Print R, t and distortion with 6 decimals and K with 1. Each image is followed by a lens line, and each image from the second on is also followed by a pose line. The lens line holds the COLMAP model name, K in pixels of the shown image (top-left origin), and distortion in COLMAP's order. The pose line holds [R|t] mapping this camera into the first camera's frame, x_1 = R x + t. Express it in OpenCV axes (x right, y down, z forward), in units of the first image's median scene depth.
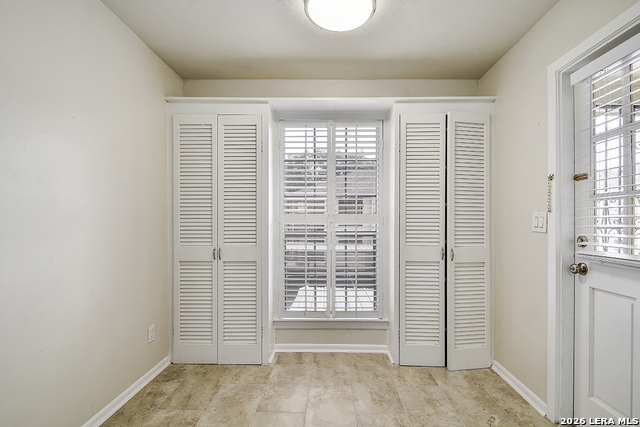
lens RADIAL K [[289.2, 0, 317.2], [0, 289.2, 224.5], [0, 0, 1]] dist [0.016831, -0.013979]
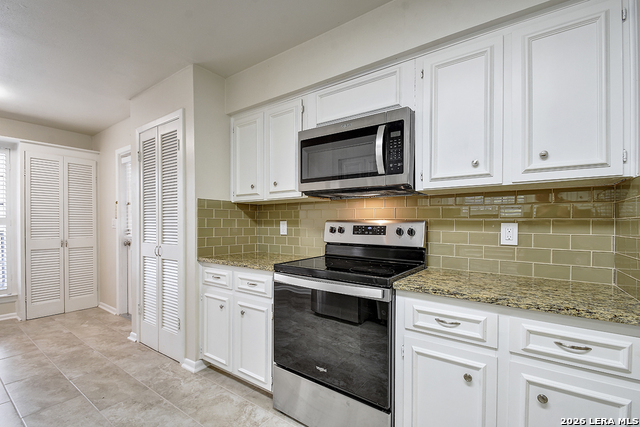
lens RADIAL K [[289.2, 0, 317.2], [0, 289.2, 224.5], [0, 0, 1]] dist [0.016831, -0.013979]
pose [[0.546229, -0.008394, 0.837594, -0.145091], [-0.000771, 0.999944, 0.010524, -0.020348], [-0.837636, -0.006395, 0.546192, -1.095833]]
